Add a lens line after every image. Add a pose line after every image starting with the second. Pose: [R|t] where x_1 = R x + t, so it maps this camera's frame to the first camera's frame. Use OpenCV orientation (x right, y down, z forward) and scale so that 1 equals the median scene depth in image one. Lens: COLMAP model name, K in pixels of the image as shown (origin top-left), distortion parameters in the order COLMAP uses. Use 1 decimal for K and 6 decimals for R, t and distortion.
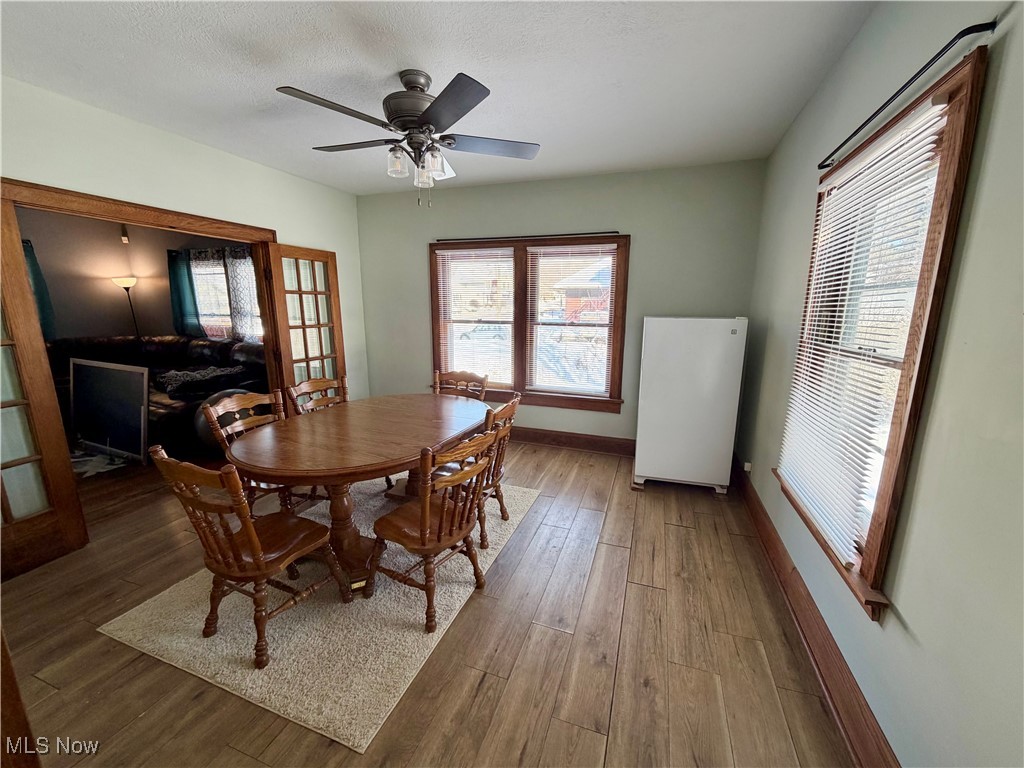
lens RADIAL K [[406.2, 0, 517.6], [0, 406.2, 384.8], [0, 0, 1]] dist [0.000217, -0.000058]
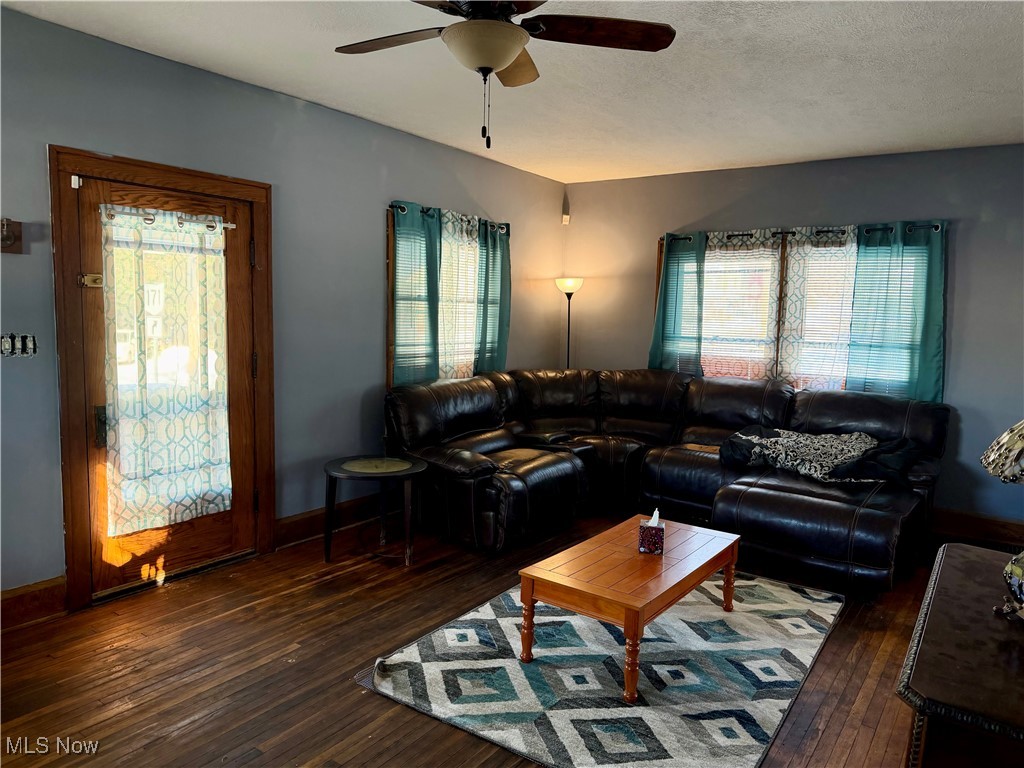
lens RADIAL K [[710.0, 0, 505.8], [0, 710.0, 387.3], [0, 0, 1]] dist [0.132702, -0.236900]
pose [[0.957836, 0.044652, -0.283825, -1.073054], [-0.071448, 0.993836, -0.084766, 0.013610], [0.278291, 0.101470, 0.955122, -0.120056]]
